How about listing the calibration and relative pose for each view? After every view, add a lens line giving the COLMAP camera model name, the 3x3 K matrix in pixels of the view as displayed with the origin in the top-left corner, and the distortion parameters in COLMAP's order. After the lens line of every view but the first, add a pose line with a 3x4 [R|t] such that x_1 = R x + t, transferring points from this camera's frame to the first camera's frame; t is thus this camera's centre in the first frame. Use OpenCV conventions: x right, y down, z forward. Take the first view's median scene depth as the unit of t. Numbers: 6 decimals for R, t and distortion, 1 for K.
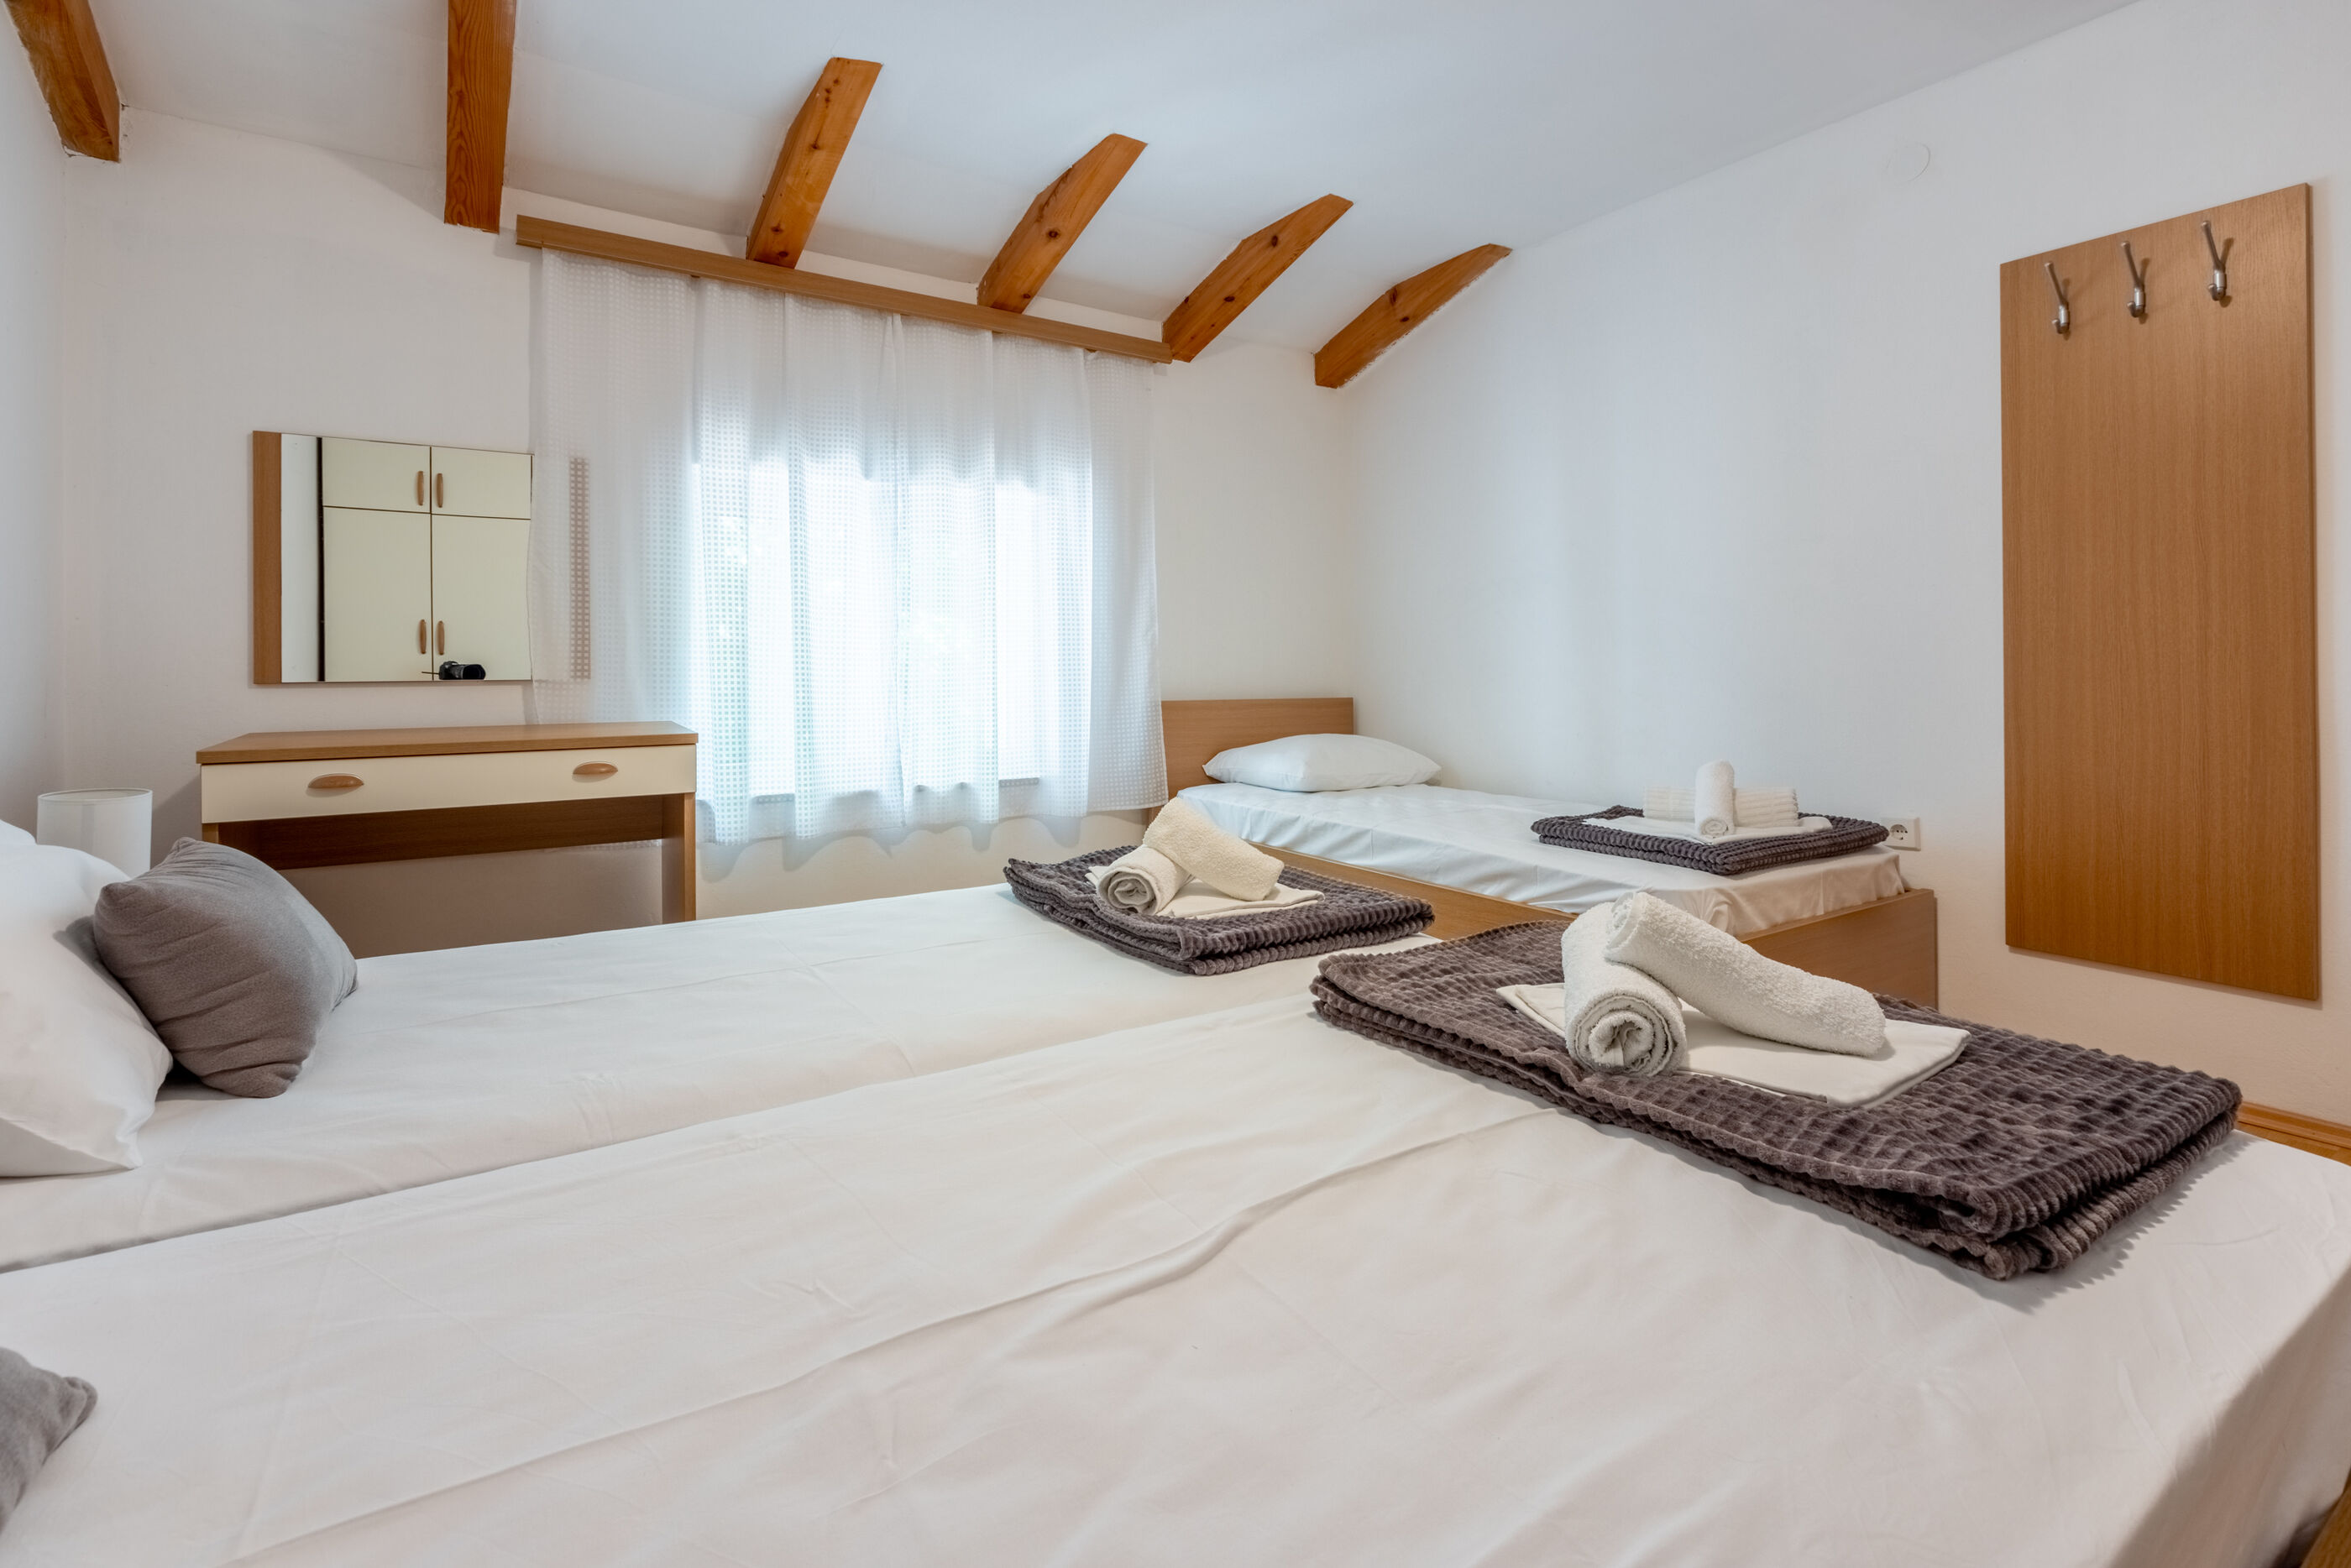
lens RADIAL K [[1090.6, 0, 1216.2], [0, 1090.6, 667.8], [0, 0, 1]] dist [0.000105, 0.001337]
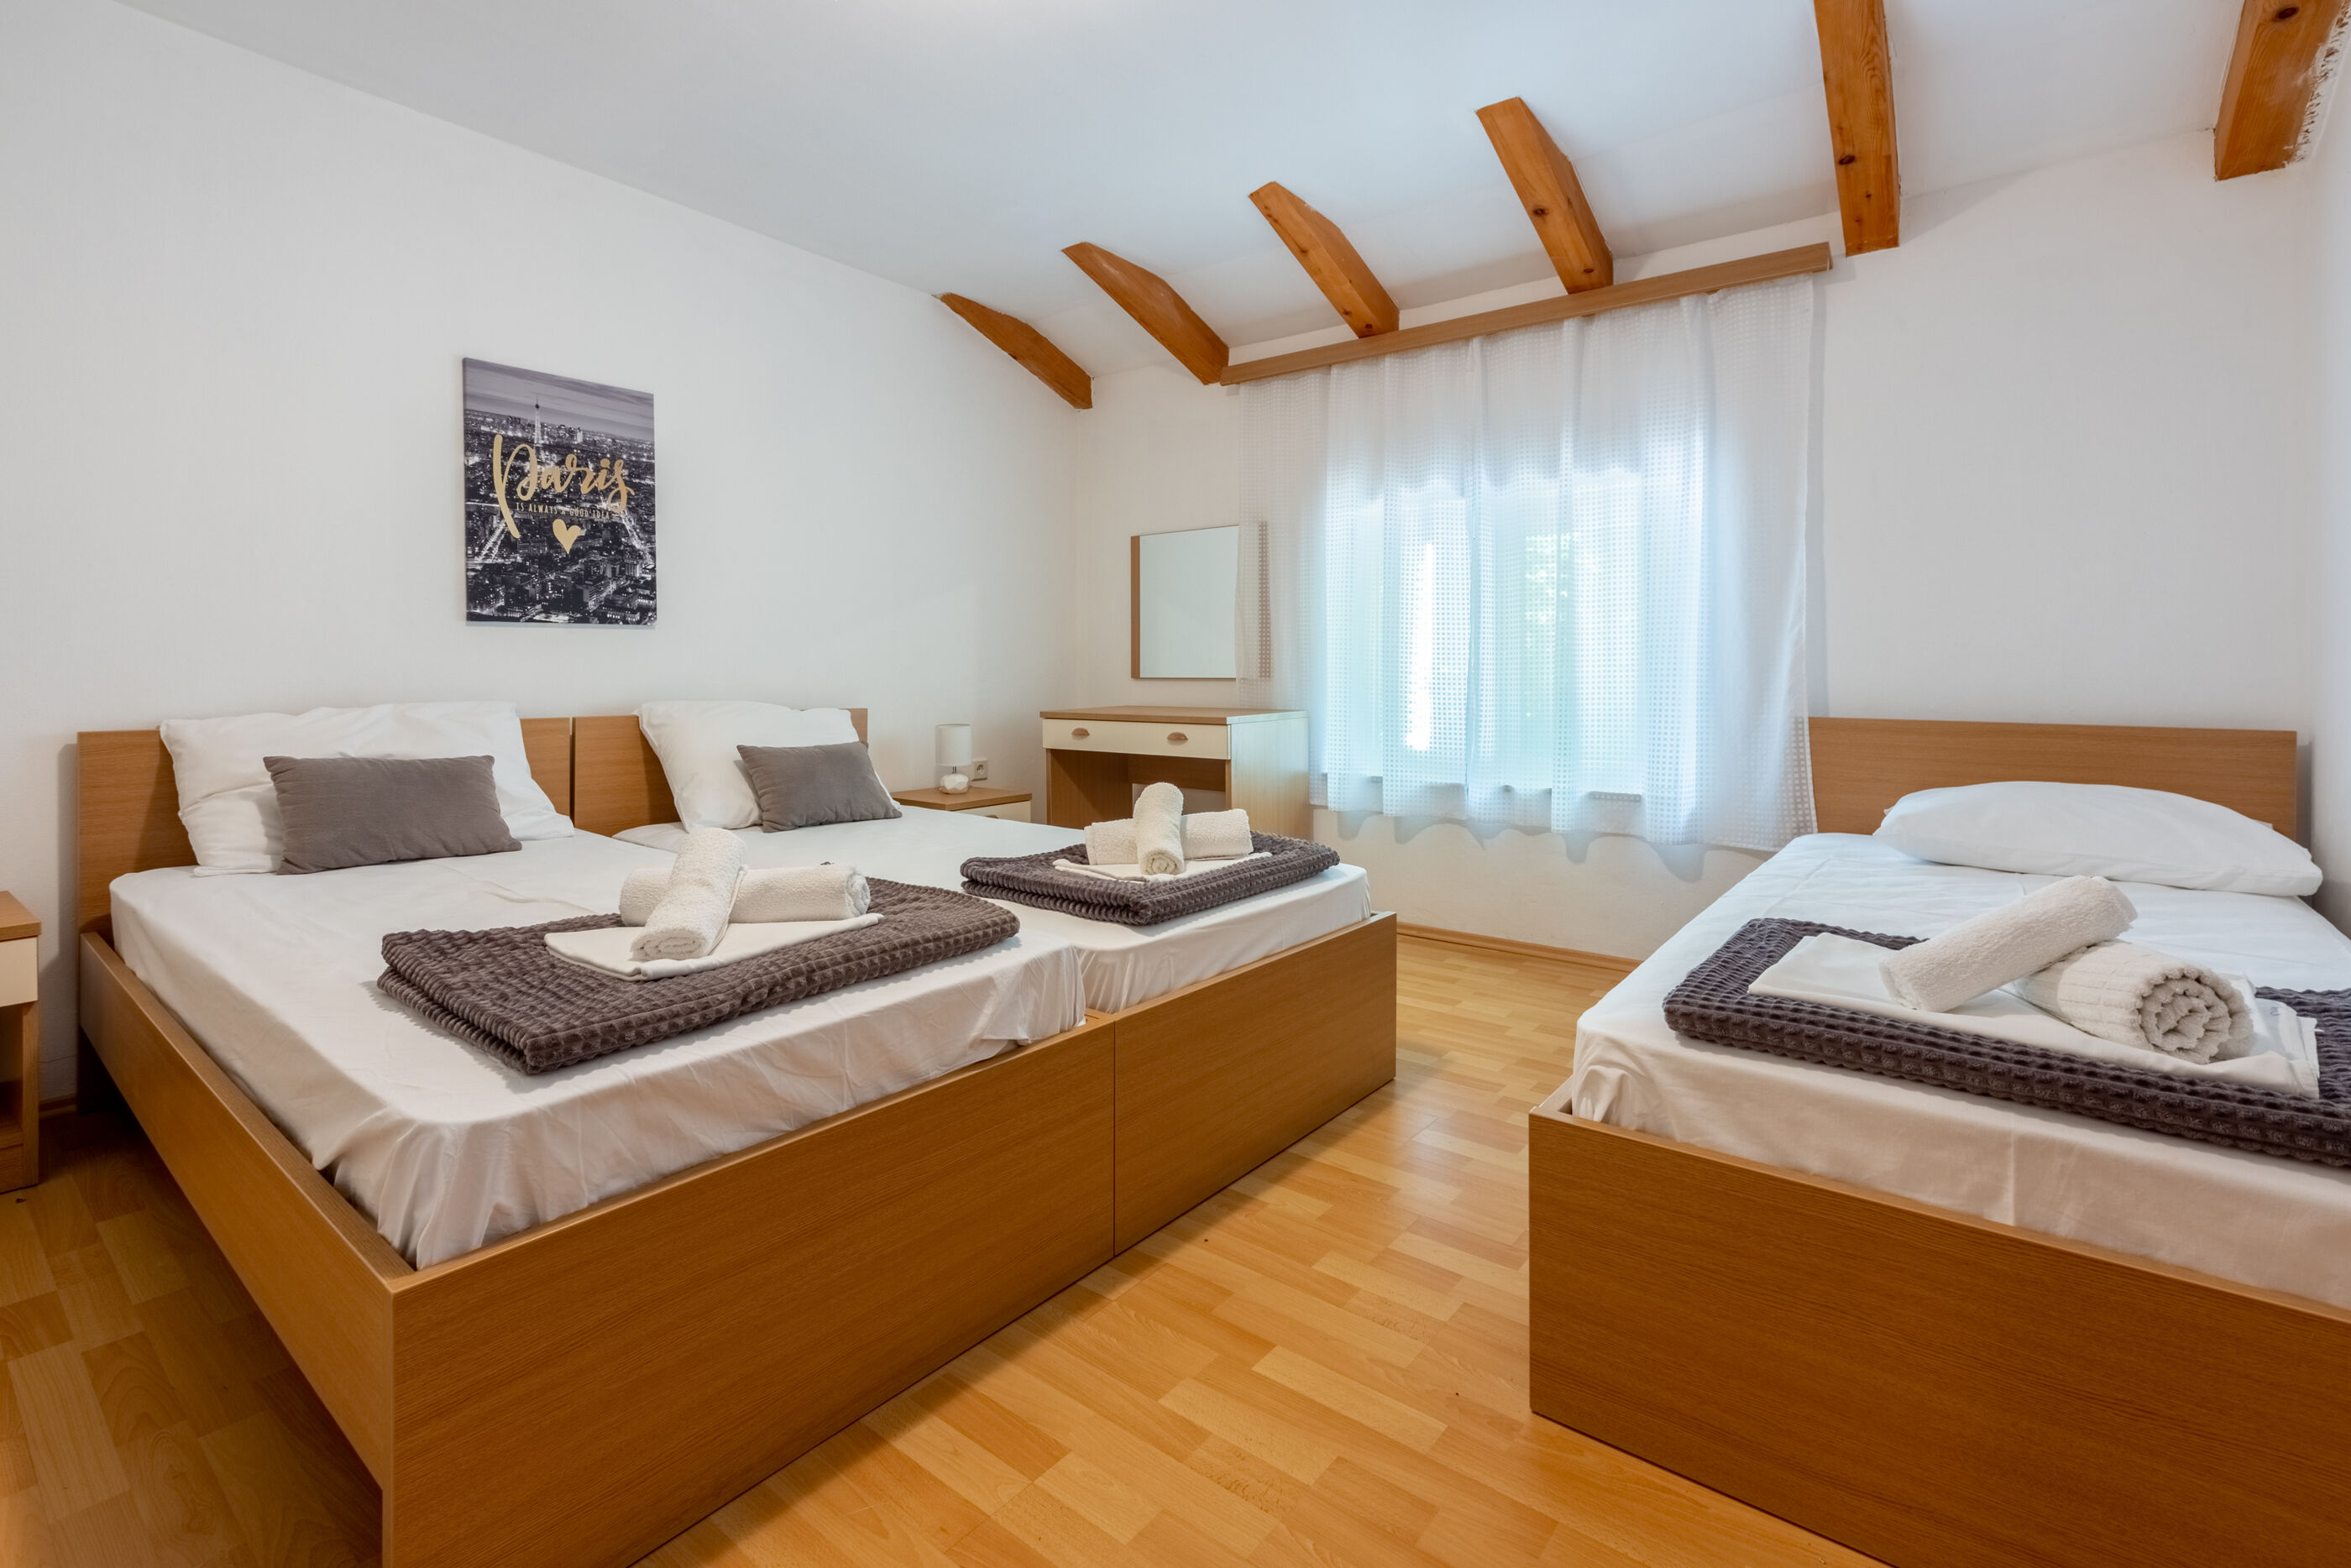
lens RADIAL K [[1090.6, 0, 1168.3], [0, 1090.6, 672.4], [0, 0, 1]] dist [0.000105, 0.001337]
pose [[0.303431, 0.000777, -0.952853, 0.633501], [-0.007763, 0.999968, -0.001657, 0.005774], [0.952822, 0.007900, 0.303428, 0.399396]]
